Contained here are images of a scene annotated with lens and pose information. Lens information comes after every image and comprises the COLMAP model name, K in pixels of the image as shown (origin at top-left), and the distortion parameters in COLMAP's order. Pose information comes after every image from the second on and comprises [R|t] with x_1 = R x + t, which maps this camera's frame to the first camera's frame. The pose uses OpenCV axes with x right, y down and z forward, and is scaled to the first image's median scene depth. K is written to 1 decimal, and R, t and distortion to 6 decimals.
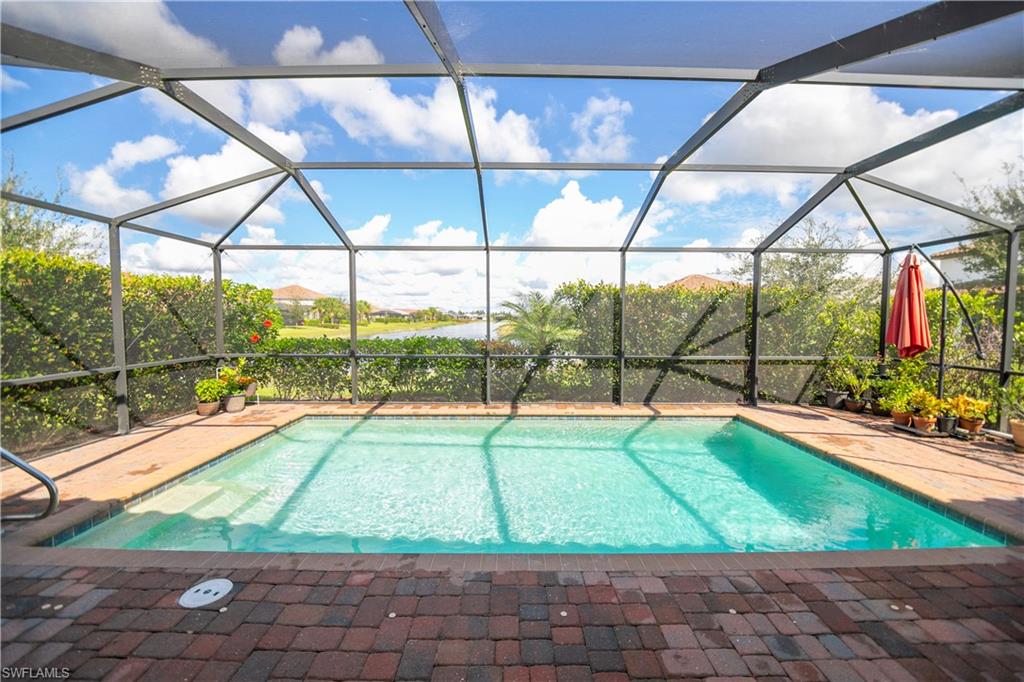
lens RADIAL K [[406.9, 0, 514.0], [0, 406.9, 340.2], [0, 0, 1]] dist [-0.013079, -0.000534]
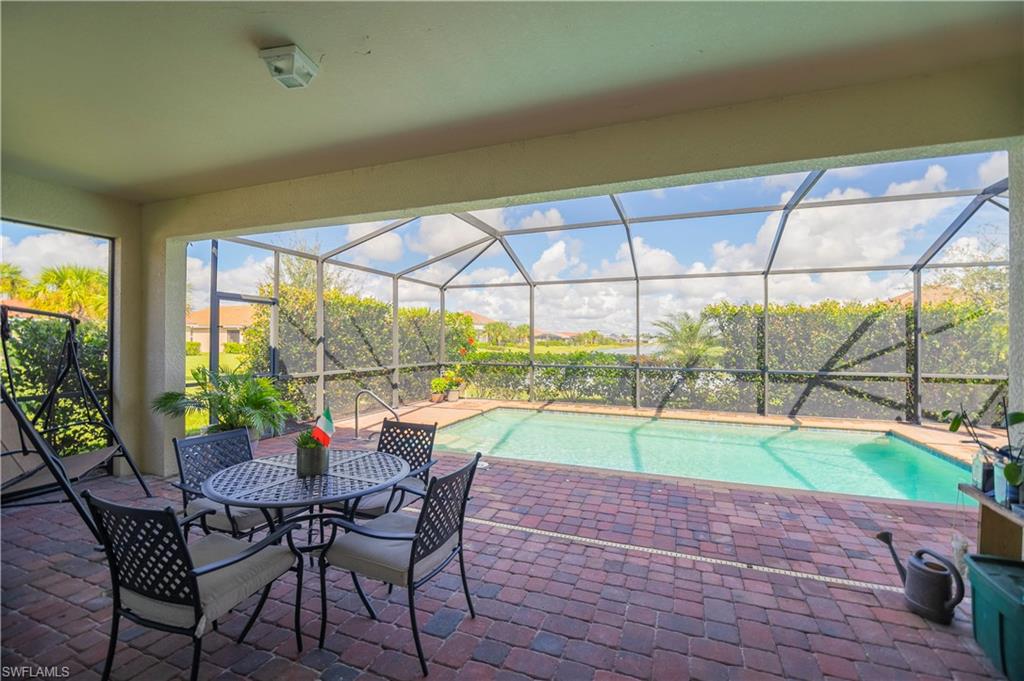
lens RADIAL K [[427.9, 0, 511.4], [0, 427.9, 337.8], [0, 0, 1]] dist [-0.019932, -0.000785]
pose [[0.926213, -0.002513, -0.376991, 0.065379], [-0.021430, 0.998010, -0.059304, 0.033773], [0.376390, 0.063007, 0.924316, -0.301085]]
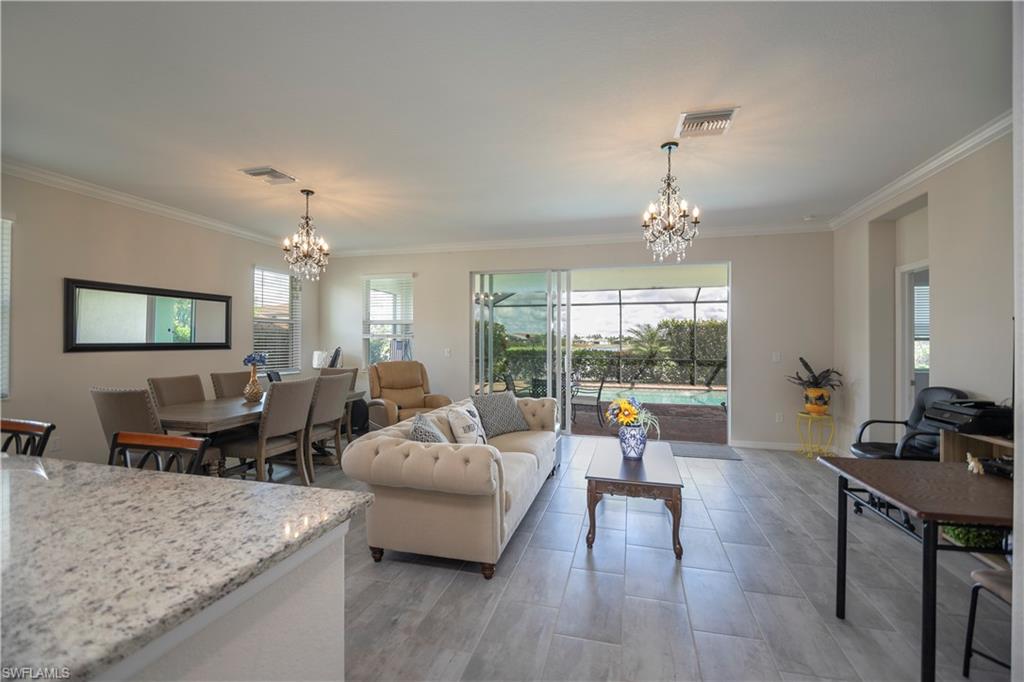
lens RADIAL K [[427.9, 0, 514.9], [0, 427.9, 343.7], [0, 0, 1]] dist [-0.019932, -0.000785]
pose [[0.962648, -0.000092, -0.270755, 0.003706], [-0.013713, 0.998700, -0.049095, 0.074636], [0.270408, 0.050975, 0.961396, -1.087377]]
